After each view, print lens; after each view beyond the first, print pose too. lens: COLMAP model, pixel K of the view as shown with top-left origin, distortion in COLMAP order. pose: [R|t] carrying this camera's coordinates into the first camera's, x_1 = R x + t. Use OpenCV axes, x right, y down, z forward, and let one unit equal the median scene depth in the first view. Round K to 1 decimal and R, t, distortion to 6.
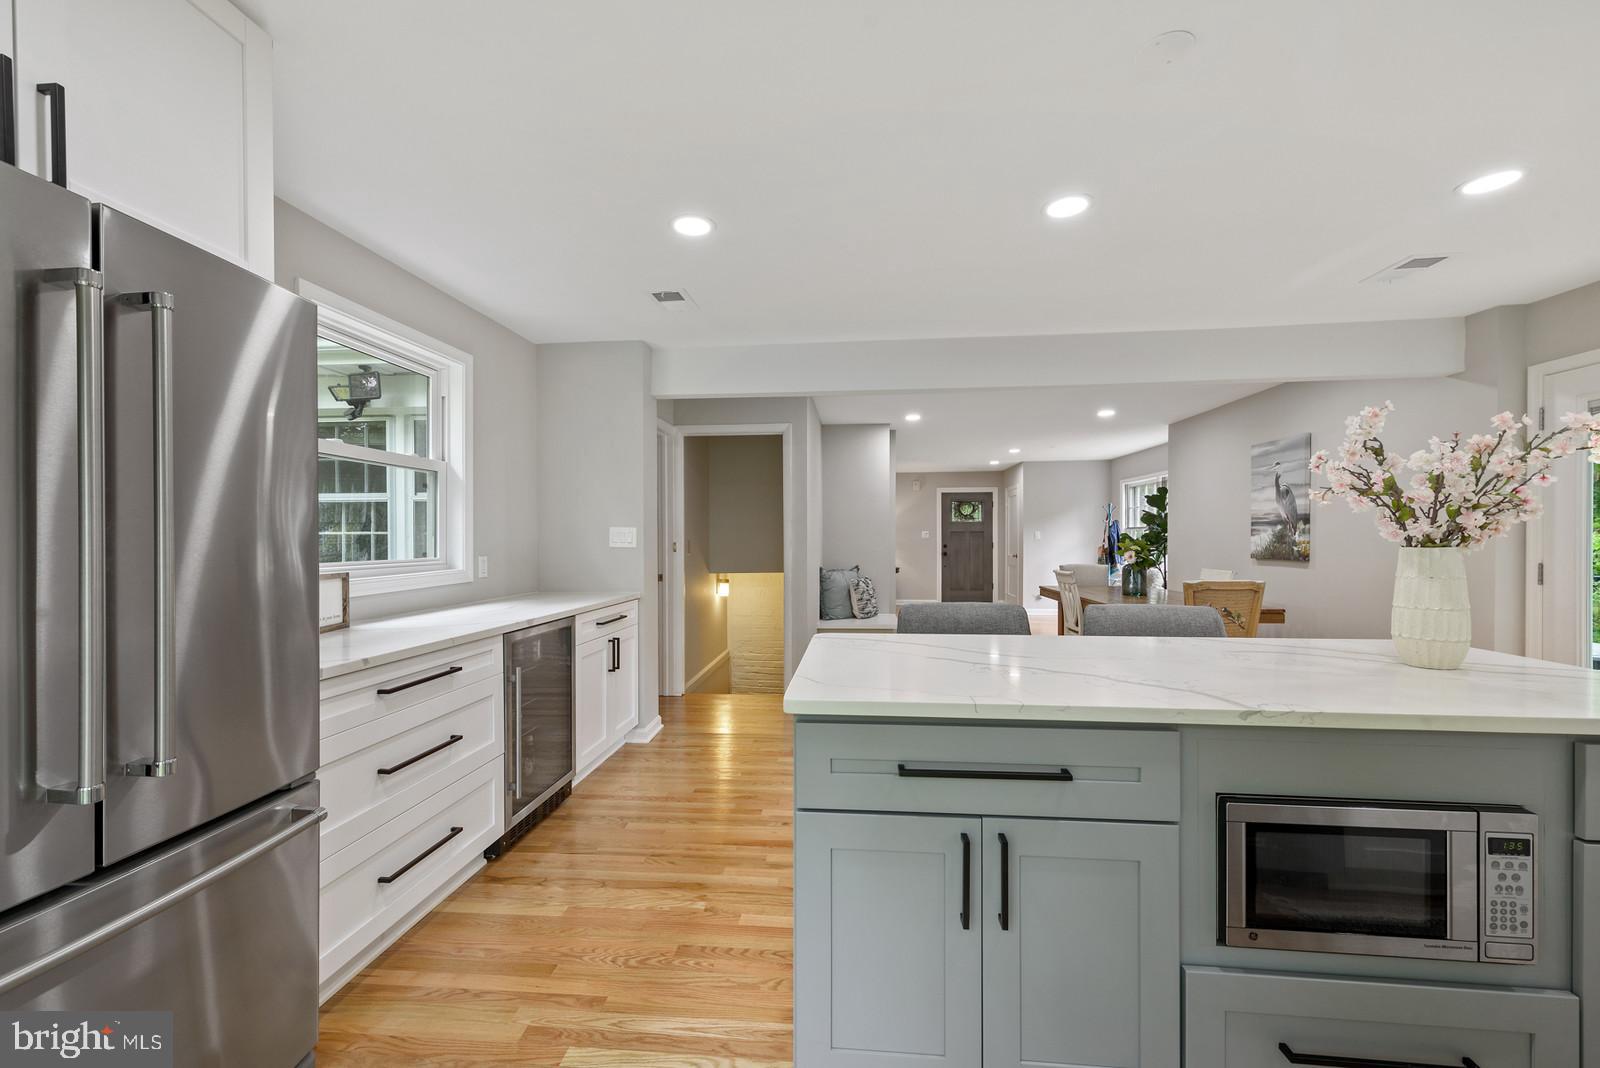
lens RADIAL K [[634.5, 0, 795.4], [0, 634.5, 546.8], [0, 0, 1]] dist [0.014693, -0.003537]
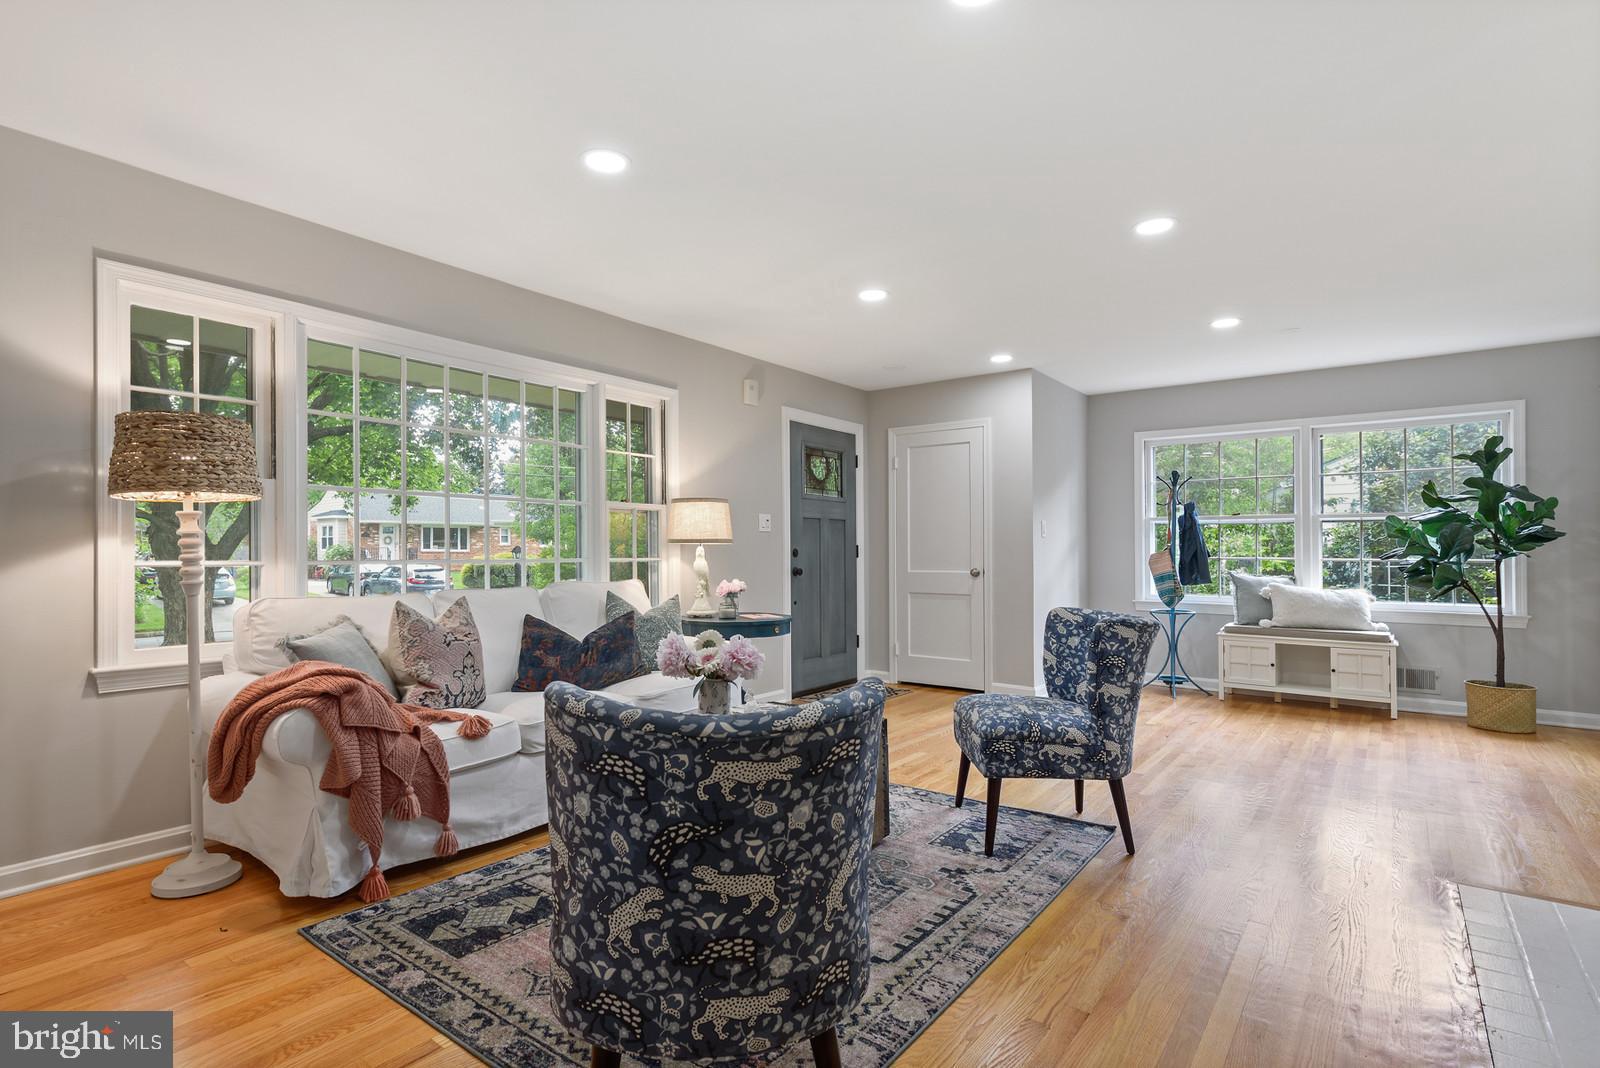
lens RADIAL K [[801.3, 0, 786.6], [0, 801.3, 539.4], [0, 0, 1]] dist [0.003051, -0.000835]
pose [[0.519612, 0.017244, 0.854228, -0.445876], [0.005862, 0.999701, -0.023746, 0.005993], [-0.854382, 0.017346, 0.519356, 1.682979]]
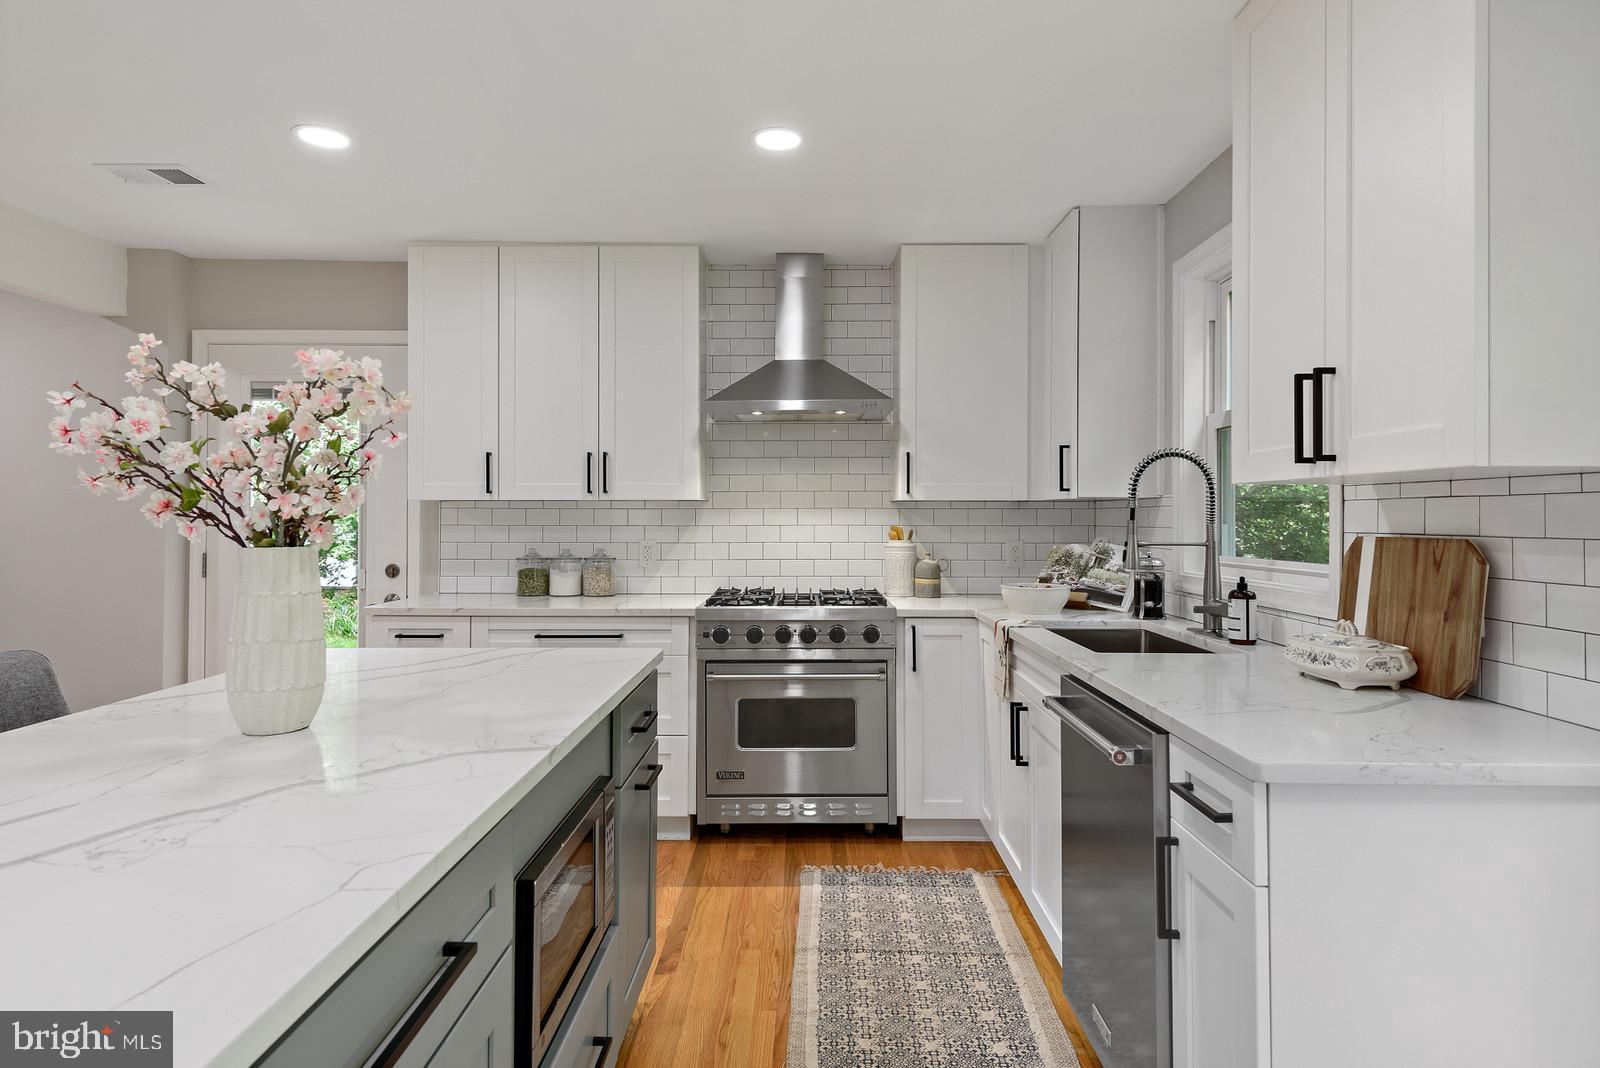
lens RADIAL K [[901.6, 0, 791.8], [0, 901.6, 503.2], [0, 0, 1]] dist [0.028526, -0.010355]
pose [[-0.080183, 0.020310, 0.996573, -0.103062], [0.012527, 0.999734, -0.019366, -0.006004], [-0.996701, 0.010932, -0.080416, 0.186239]]
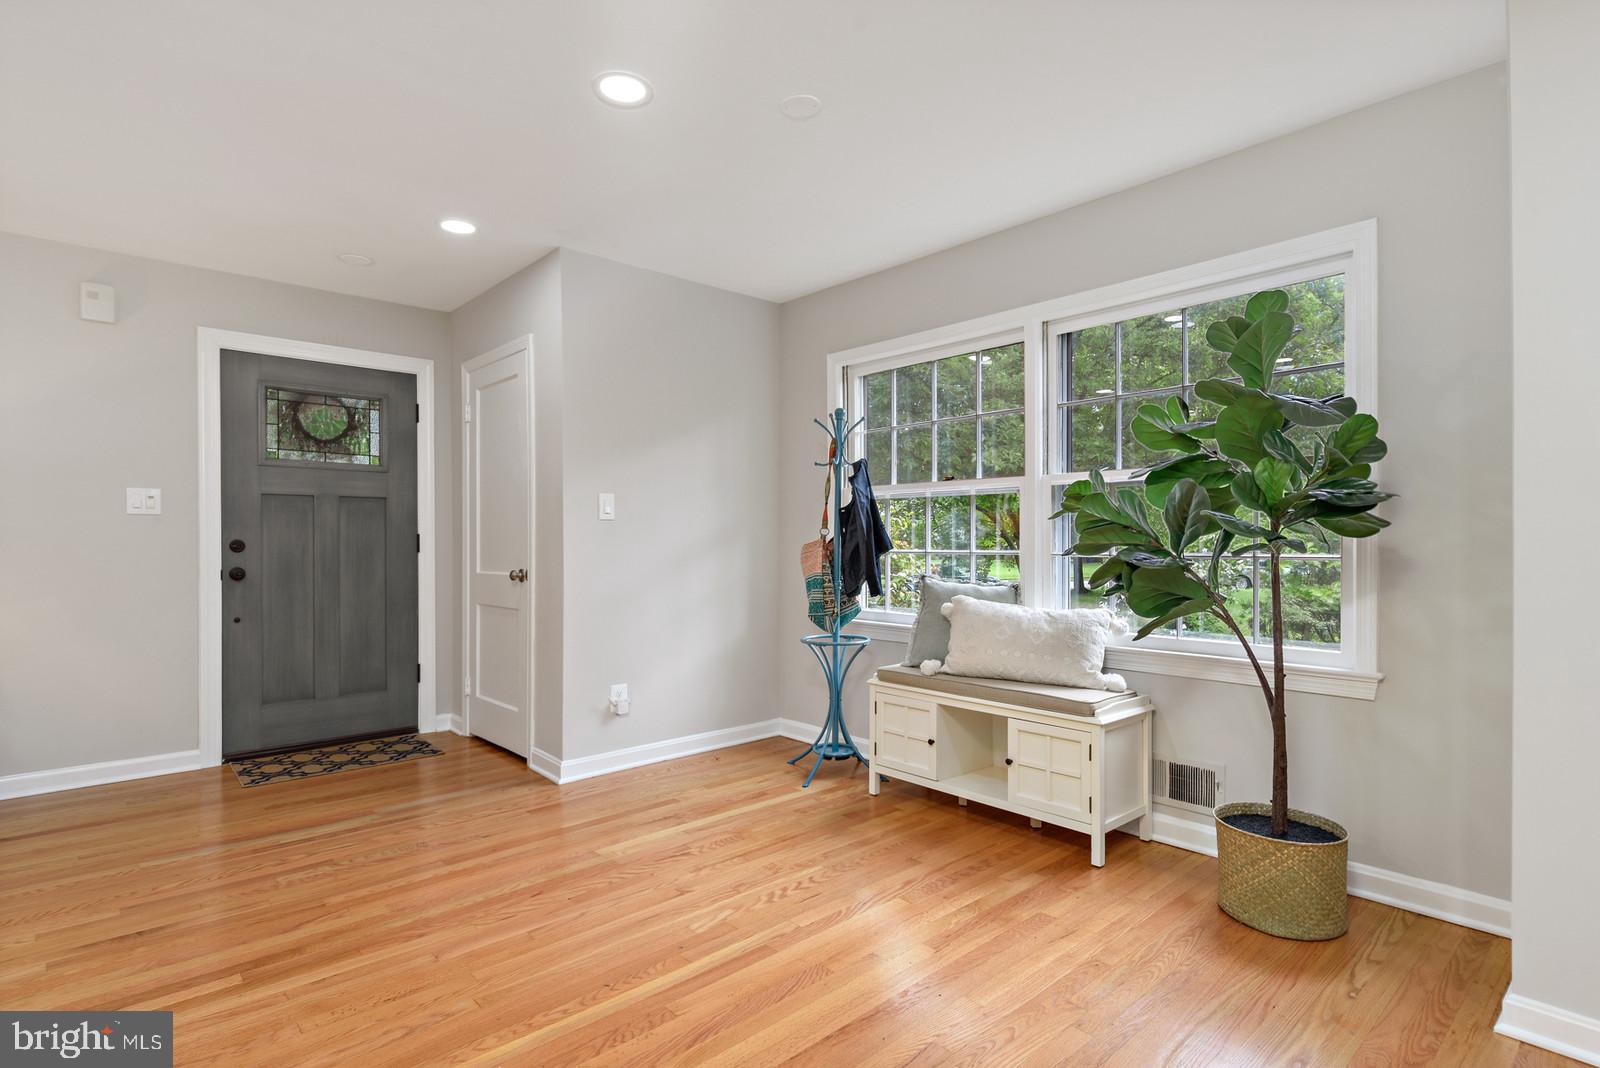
lens RADIAL K [[801.3, 0, 798.6], [0, 801.3, 544.6], [0, 0, 1]] dist [0.003051, -0.000835]
pose [[0.663617, 0.000984, 0.748072, 0.315124], [0.008441, 0.999926, -0.008803, 0.008023], [-0.748025, 0.012156, 0.663559, 1.350265]]
